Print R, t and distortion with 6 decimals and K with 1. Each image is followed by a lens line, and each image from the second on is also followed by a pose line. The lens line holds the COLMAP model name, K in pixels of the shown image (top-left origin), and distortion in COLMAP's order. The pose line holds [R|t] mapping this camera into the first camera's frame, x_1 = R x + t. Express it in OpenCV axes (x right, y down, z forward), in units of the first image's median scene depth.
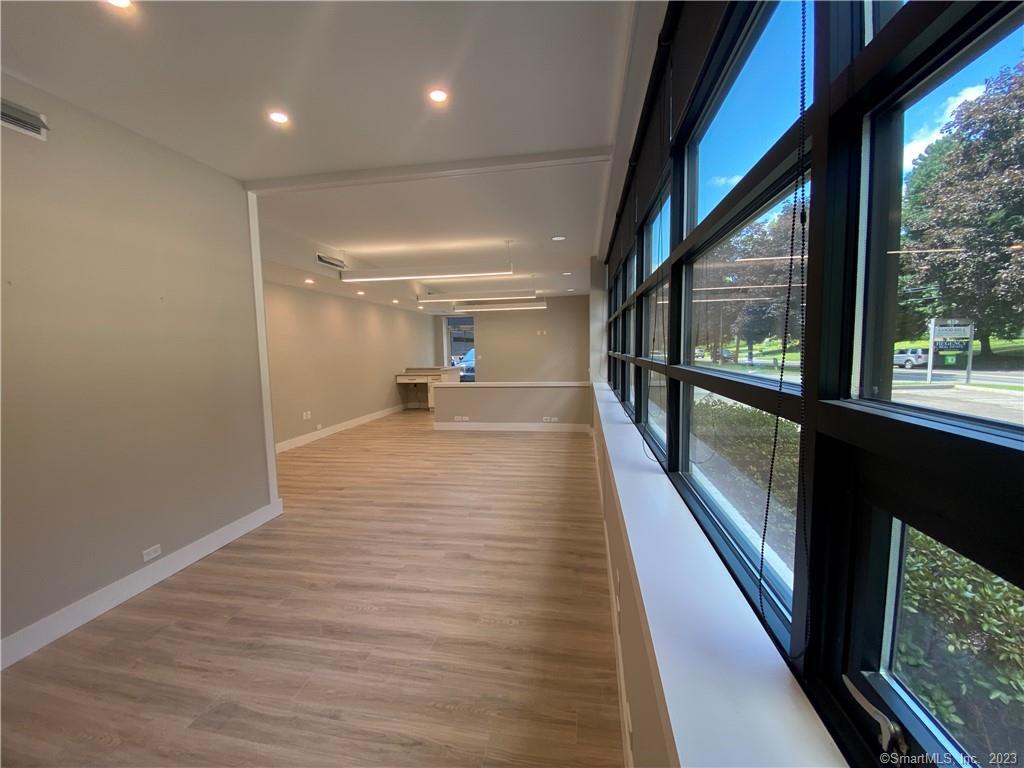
lens RADIAL K [[417.3, 0, 510.6], [0, 417.3, 385.0], [0, 0, 1]] dist [0.022395, -0.021194]
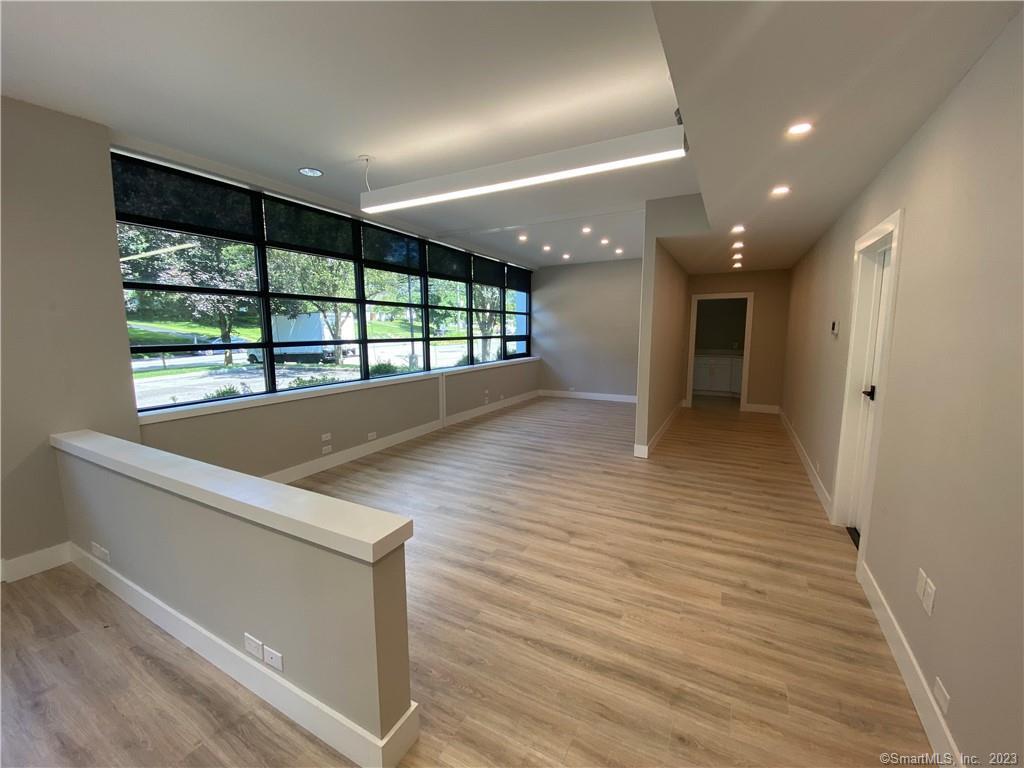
lens RADIAL K [[417.3, 0, 510.6], [0, 417.3, 385.0], [0, 0, 1]] dist [0.022395, -0.021194]
pose [[-0.952831, -0.014930, 0.303134, -0.459787], [0.052098, 0.975918, 0.211826, -0.163718], [-0.298996, 0.217627, -0.929107, 1.831511]]
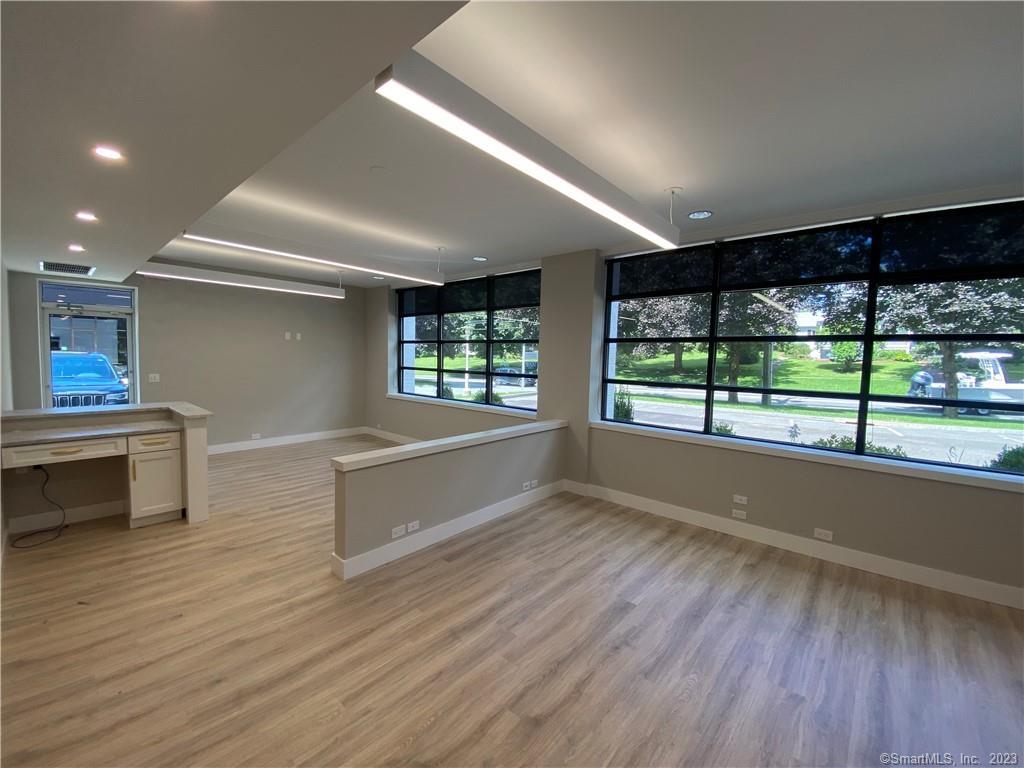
lens RADIAL K [[417.3, 0, 510.6], [0, 417.3, 385.0], [0, 0, 1]] dist [0.022395, -0.021194]
pose [[0.523127, -0.029606, 0.851741, -0.697971], [0.042000, 0.999078, 0.008931, -0.117638], [-0.851219, 0.031101, 0.523888, 1.042152]]
